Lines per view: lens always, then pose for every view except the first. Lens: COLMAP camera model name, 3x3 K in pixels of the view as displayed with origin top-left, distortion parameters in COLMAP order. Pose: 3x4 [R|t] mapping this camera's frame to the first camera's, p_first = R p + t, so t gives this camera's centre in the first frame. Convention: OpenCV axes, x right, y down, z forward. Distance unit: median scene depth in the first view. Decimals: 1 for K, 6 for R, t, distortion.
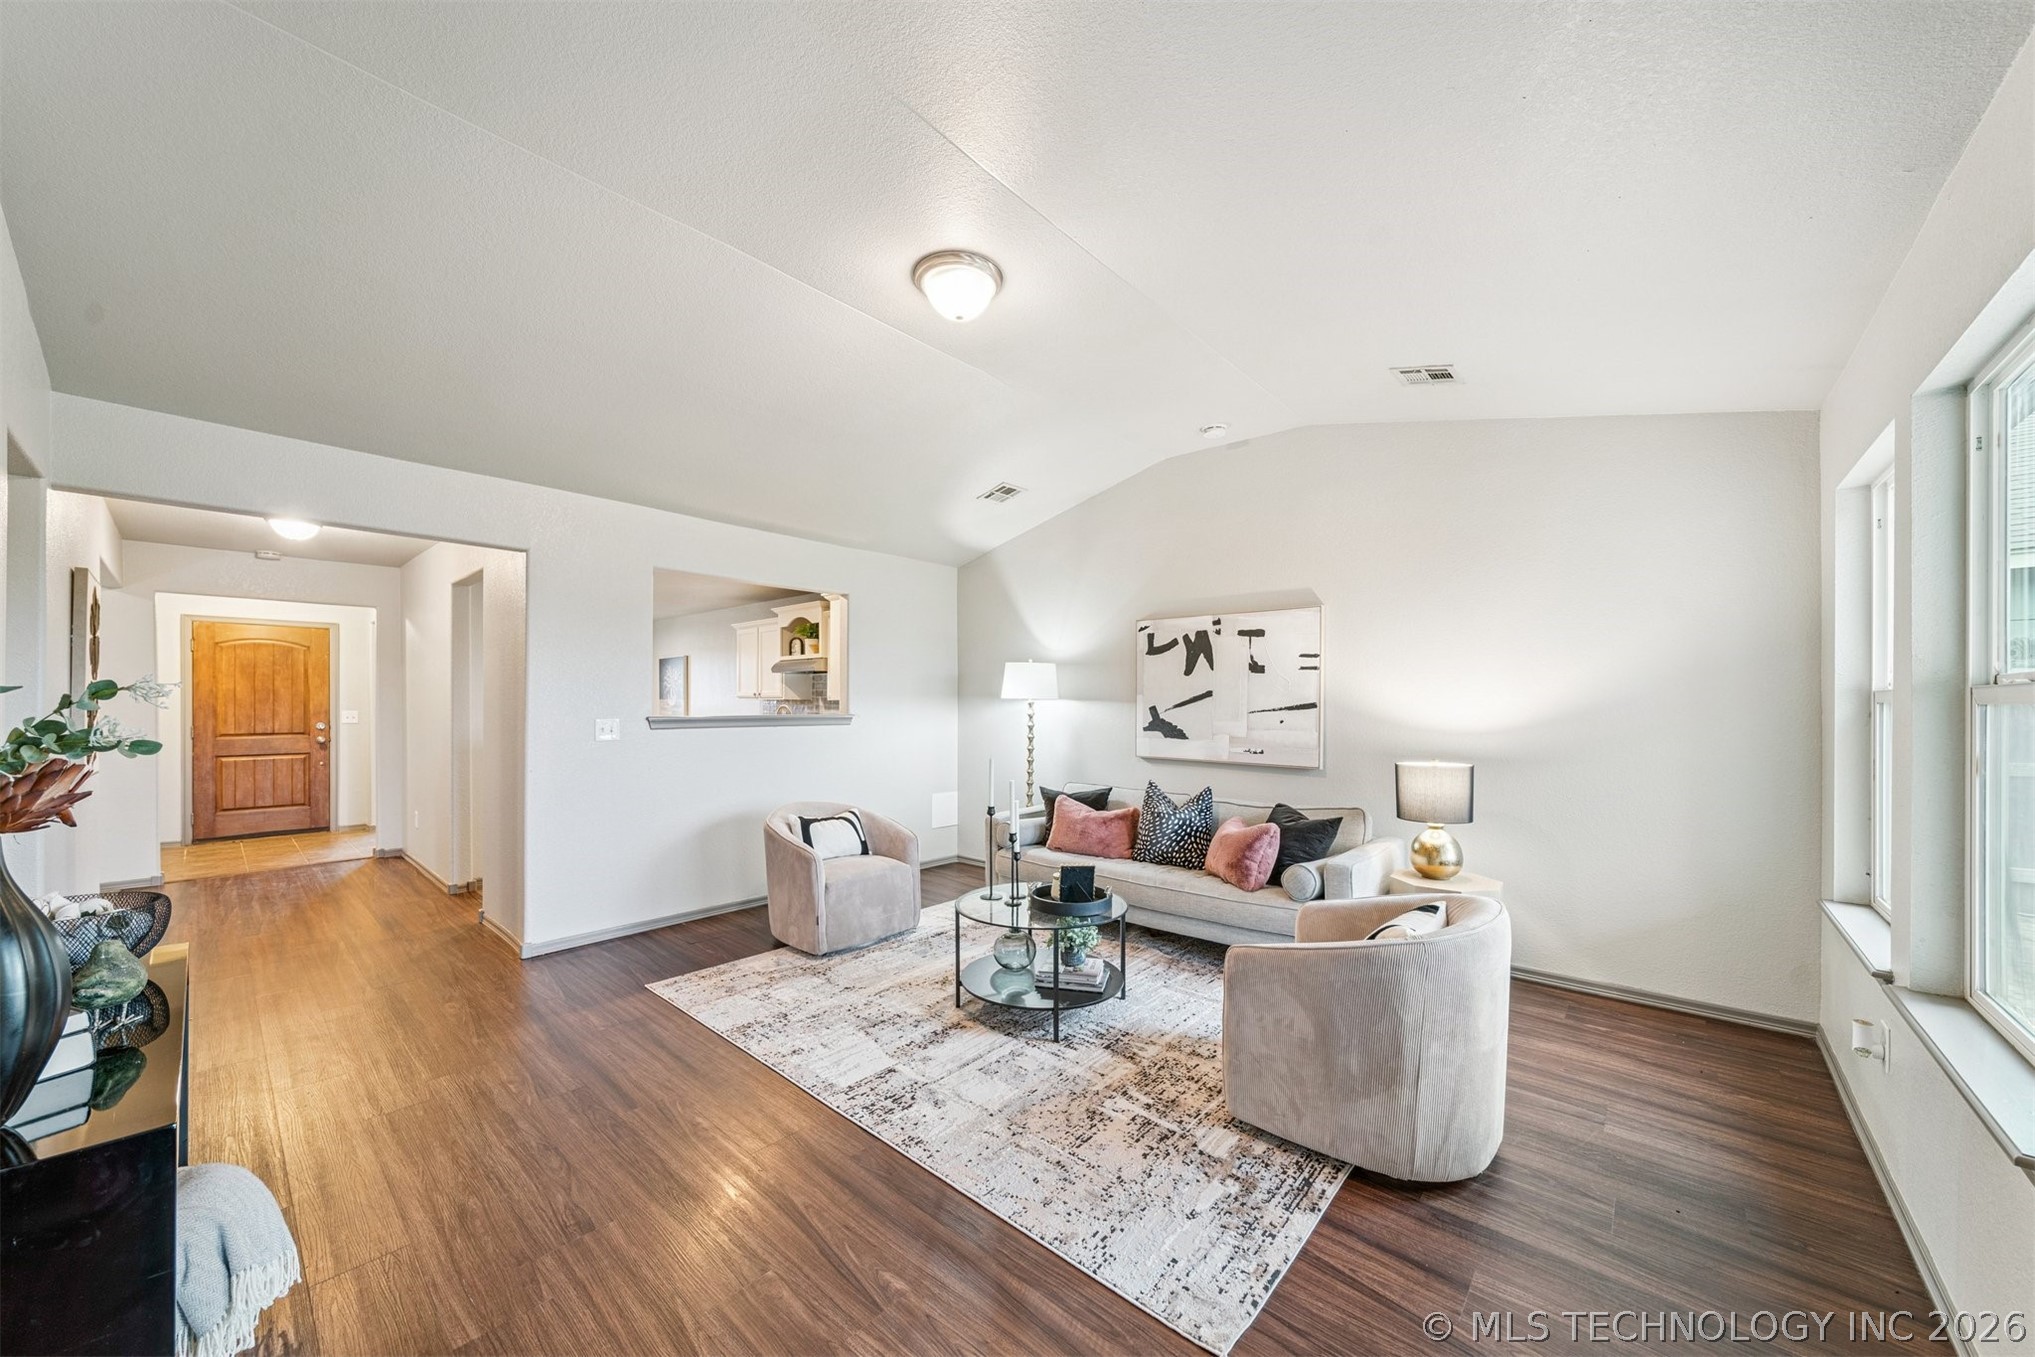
lens RADIAL K [[720.9, 0, 1022.9], [0, 720.9, 703.9], [0, 0, 1]] dist [0.001224, -0.000530]
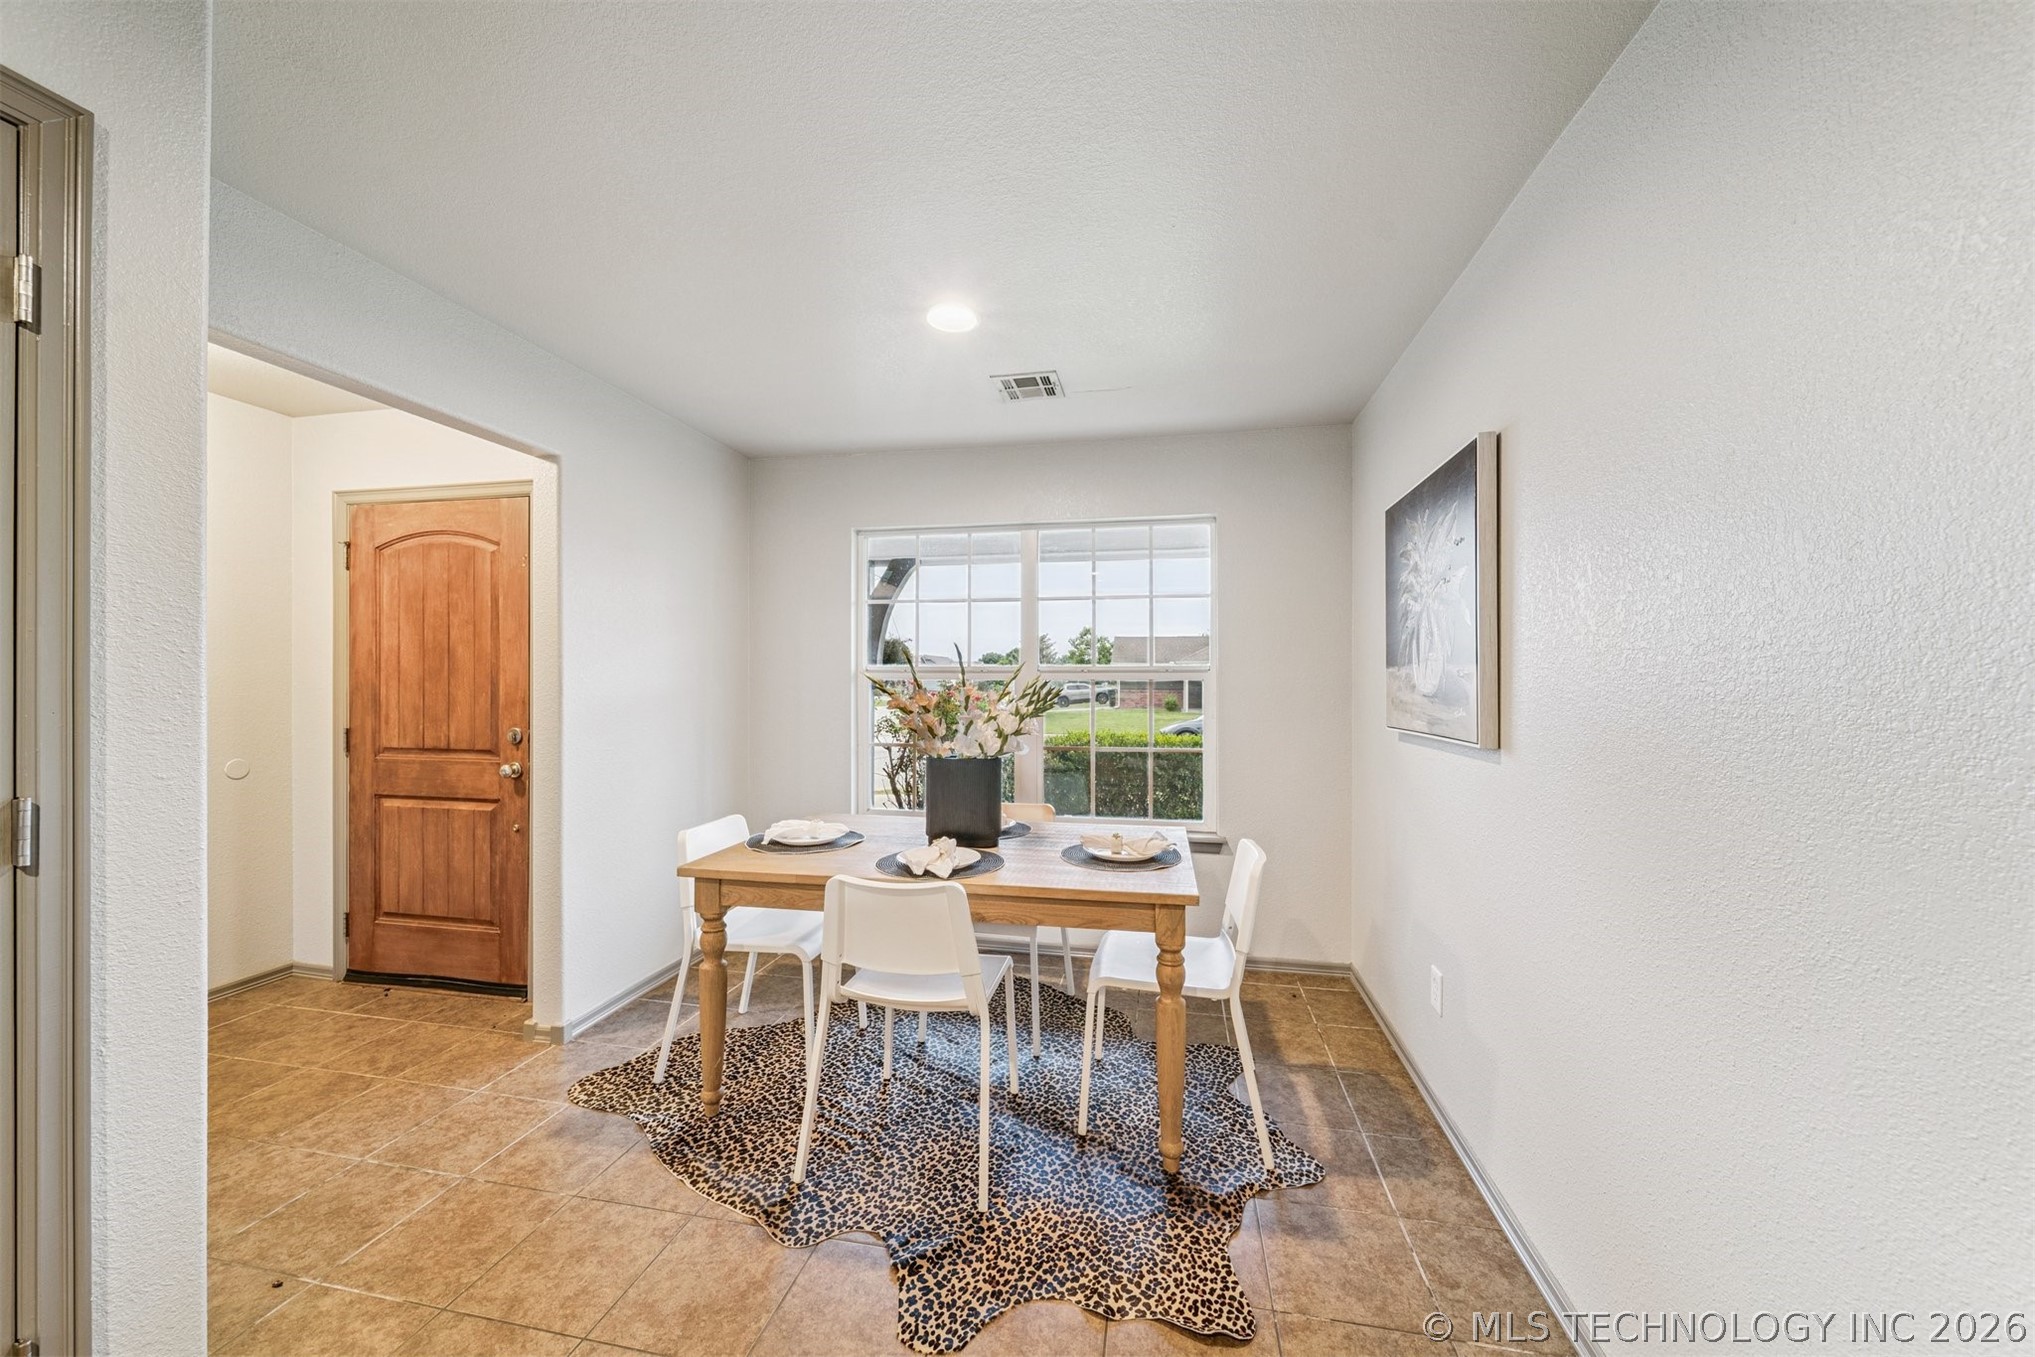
lens RADIAL K [[720.9, 0, 1016.4], [0, 720.9, 669.7], [0, 0, 1]] dist [0.001224, -0.000530]
pose [[0.502597, -0.010137, -0.864461, -0.739272], [-0.003700, 0.999897, -0.013876, -0.003131], [0.864513, 0.010172, 0.502508, 1.600624]]
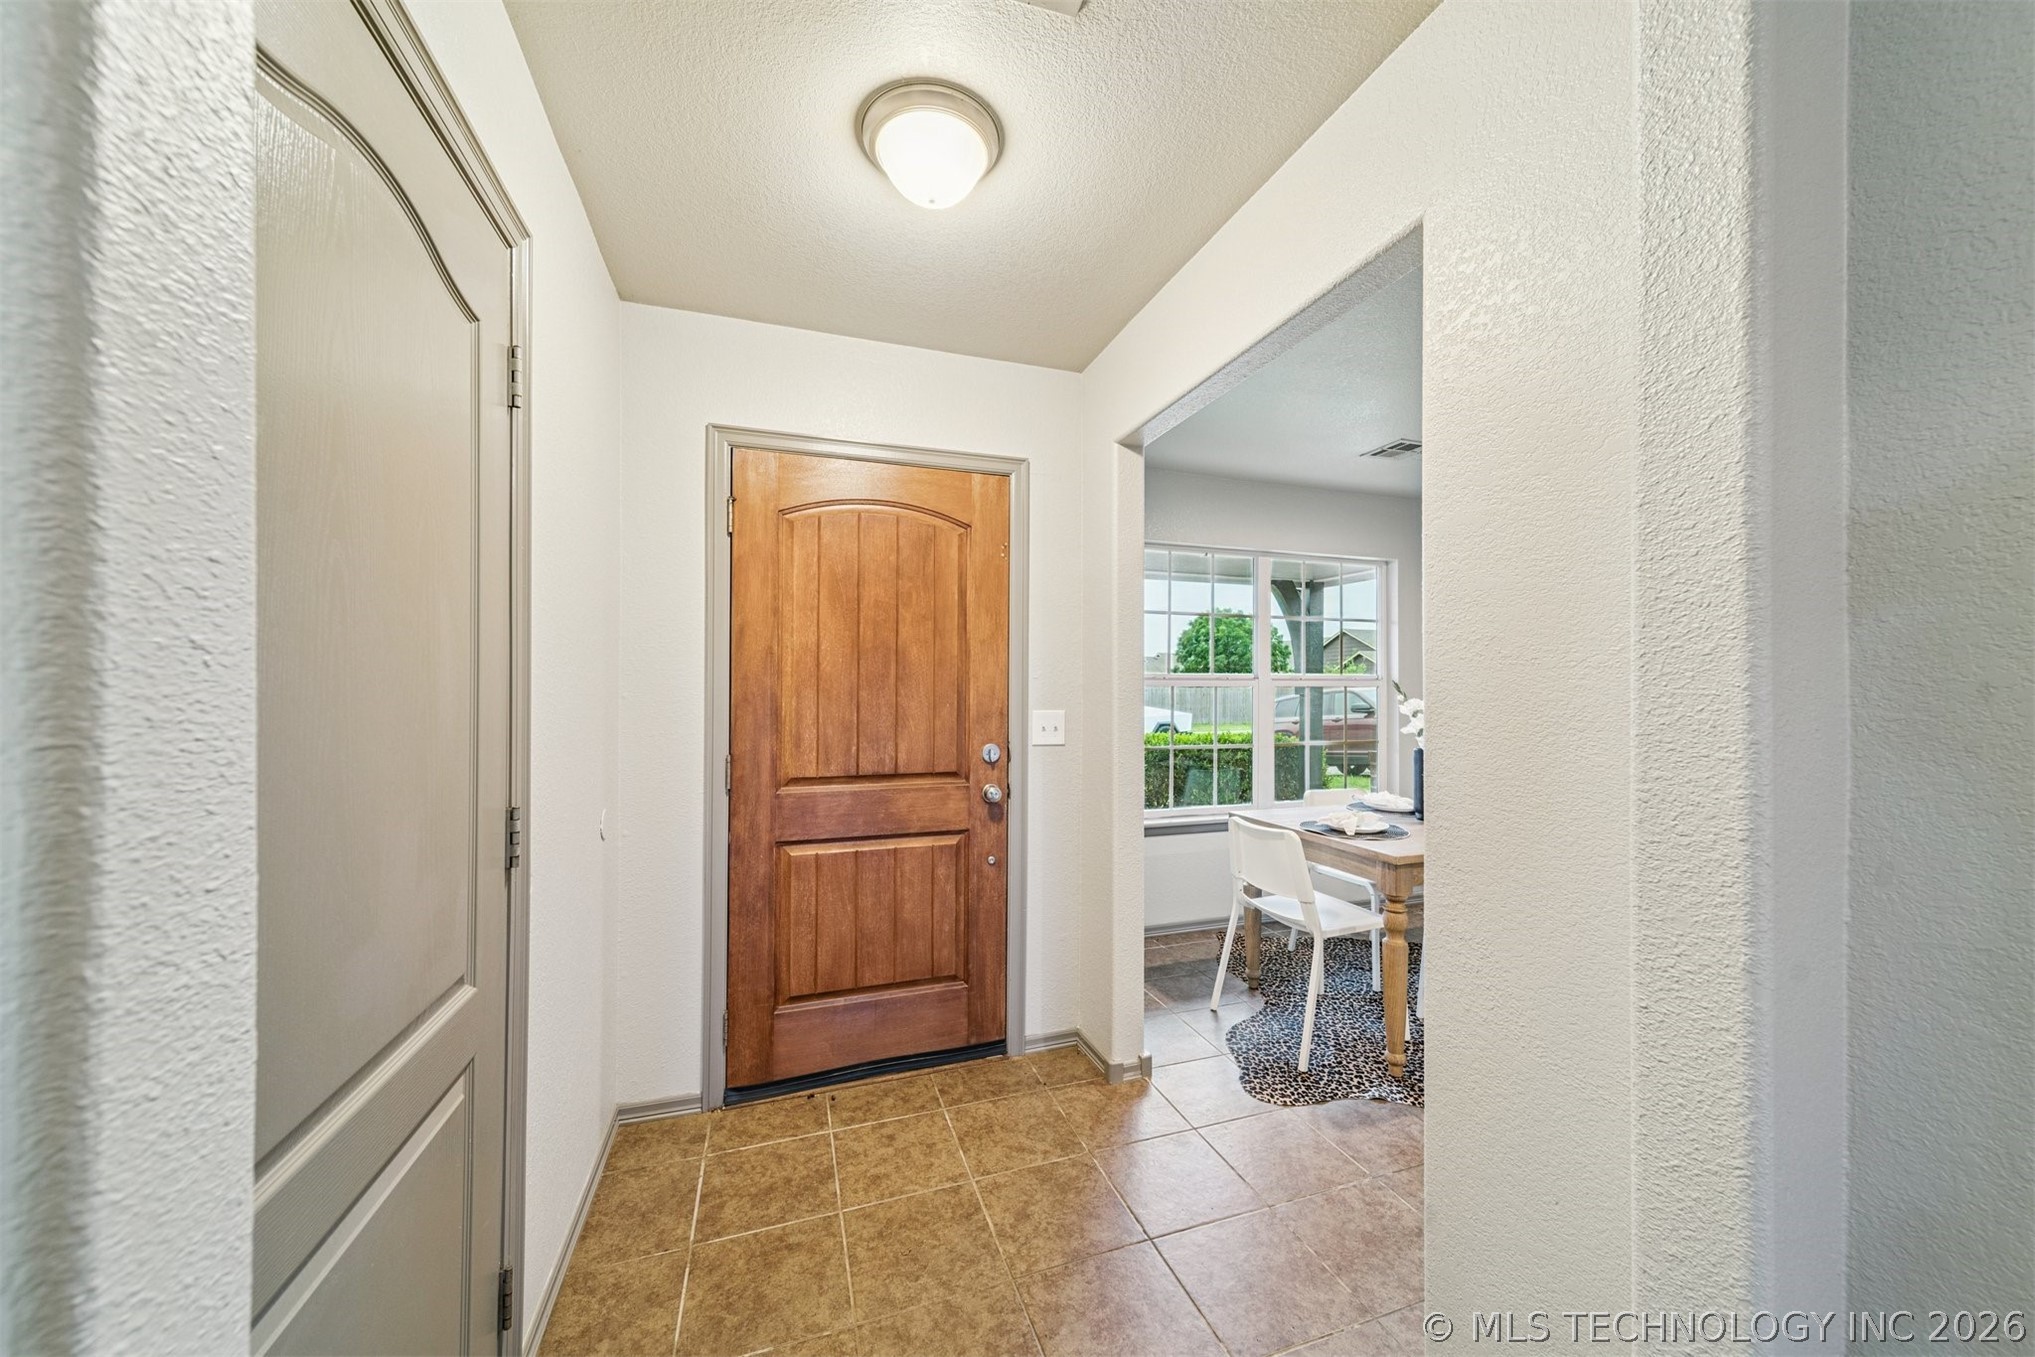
lens RADIAL K [[720.9, 0, 1033.2], [0, 720.9, 674.8], [0, 0, 1]] dist [0.001224, -0.000530]
pose [[0.872288, -0.002659, -0.488986, -1.208272], [-0.004743, 0.999892, -0.013899, -0.003934], [0.488970, 0.014444, 0.872181, 1.086120]]
